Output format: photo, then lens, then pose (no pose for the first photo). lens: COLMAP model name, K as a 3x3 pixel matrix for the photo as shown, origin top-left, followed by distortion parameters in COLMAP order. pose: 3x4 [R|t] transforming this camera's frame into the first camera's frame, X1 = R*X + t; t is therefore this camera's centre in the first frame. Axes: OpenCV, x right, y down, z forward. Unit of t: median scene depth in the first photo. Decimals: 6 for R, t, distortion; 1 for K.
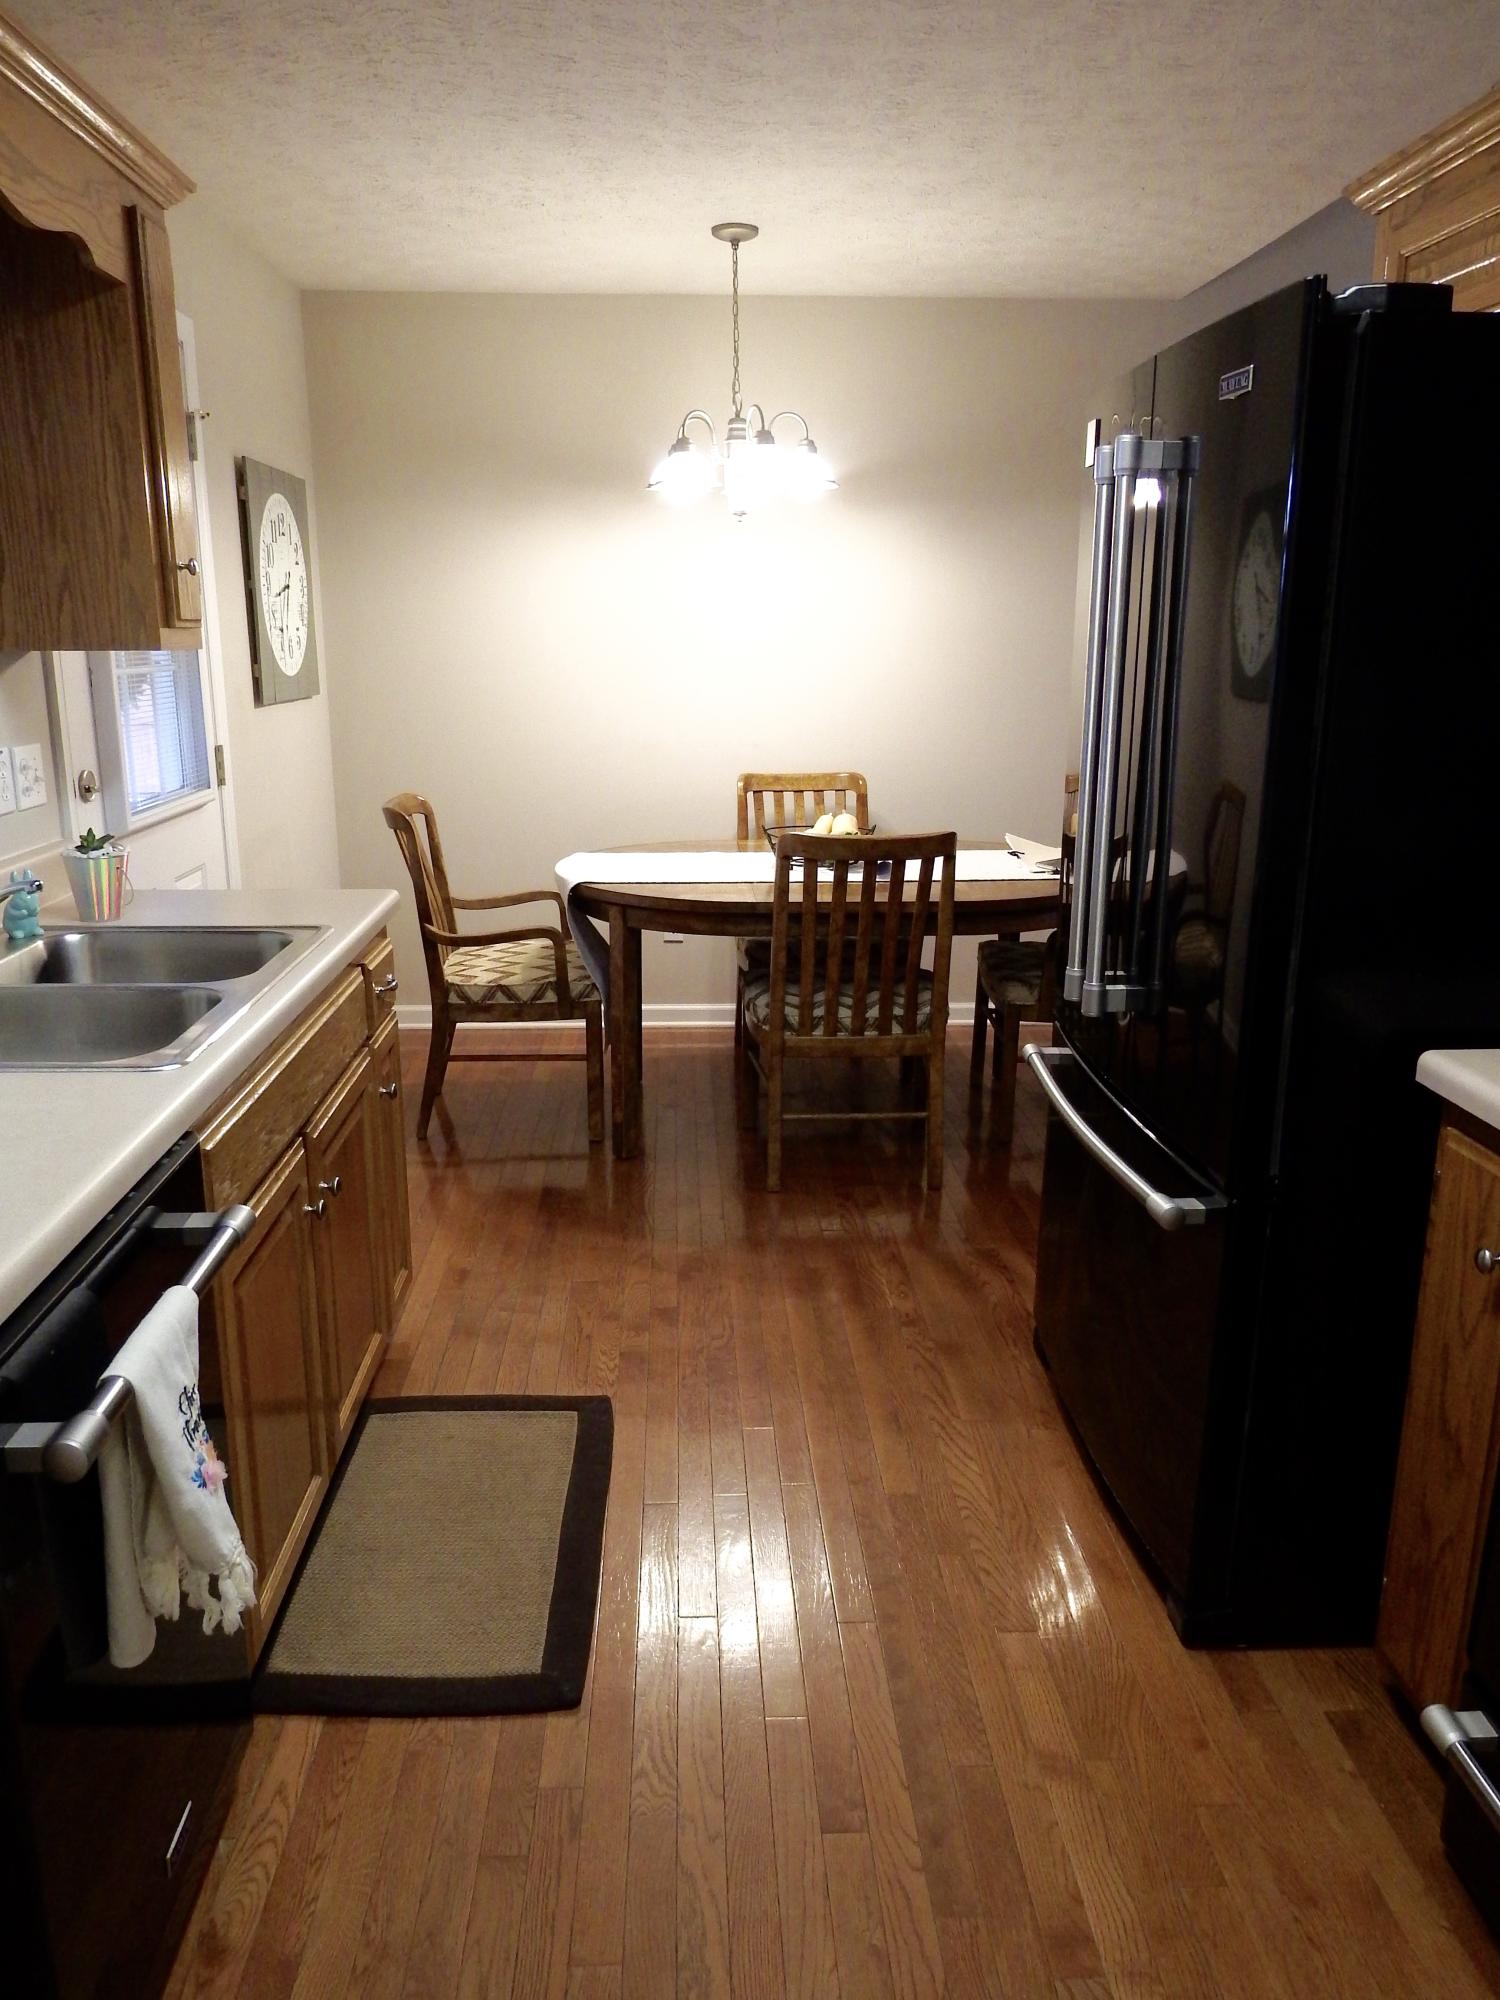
lens RADIAL K [[1464.3, 0, 696.6], [0, 1464.3, 1004.7], [0, 0, 1]] dist [-0.013560, -0.010785]
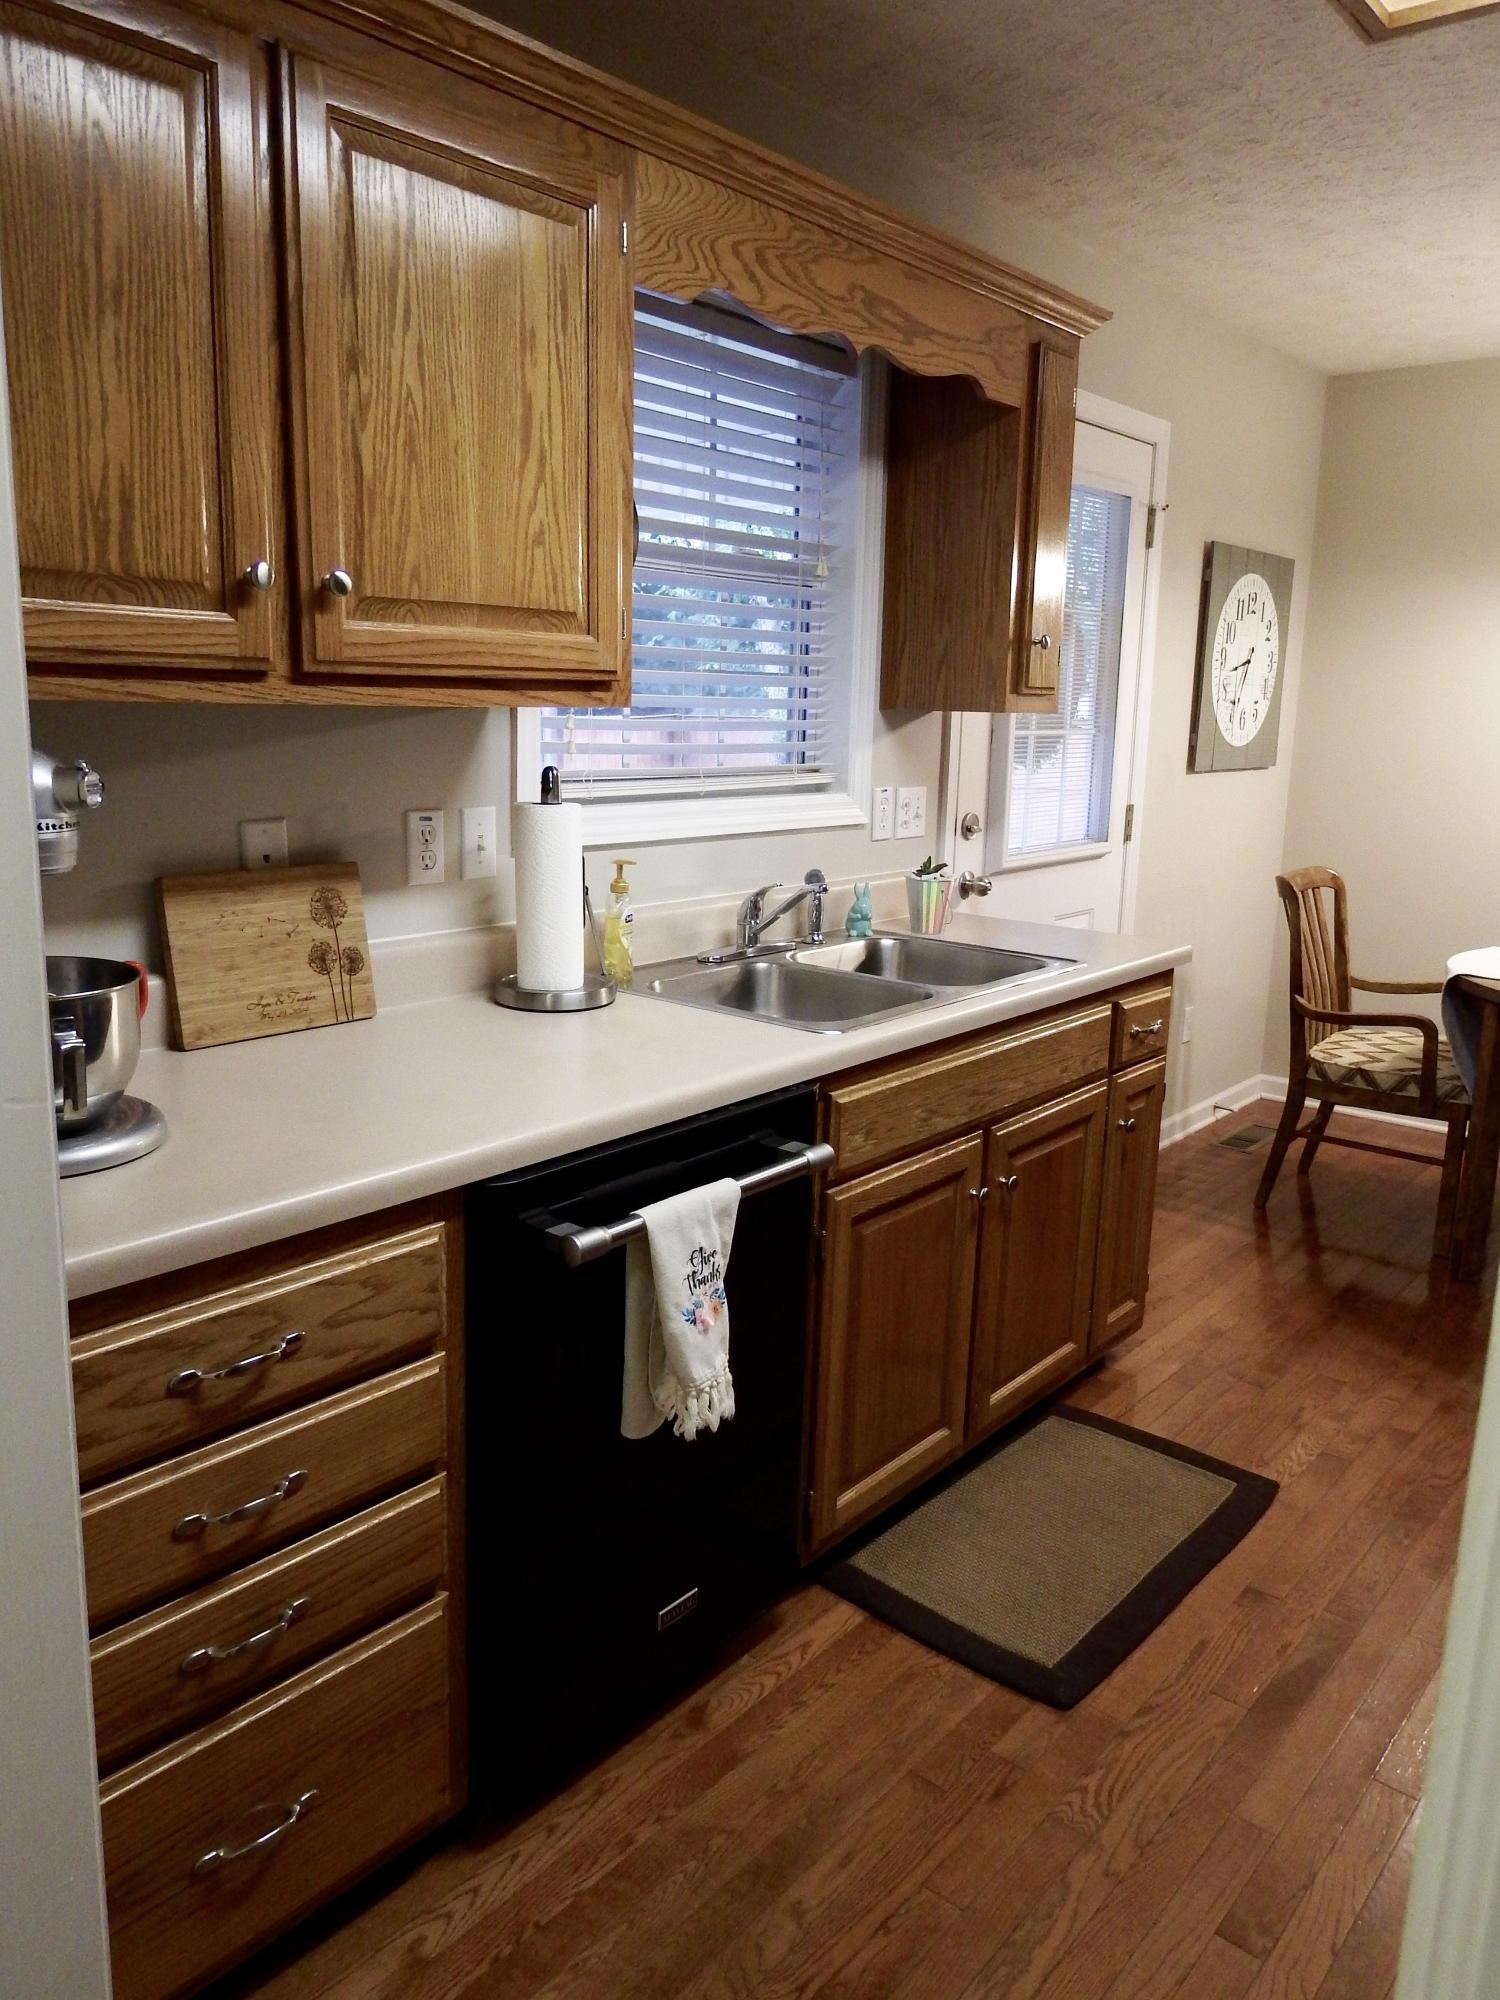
lens RADIAL K [[1464.3, 0, 696.6], [0, 1464.3, 1004.7], [0, 0, 1]] dist [-0.013560, -0.010785]
pose [[0.709638, 0.151403, -0.688107, 0.286291], [-0.188171, 0.981890, 0.021985, 0.008697], [0.678974, 0.113880, 0.725276, 0.004711]]
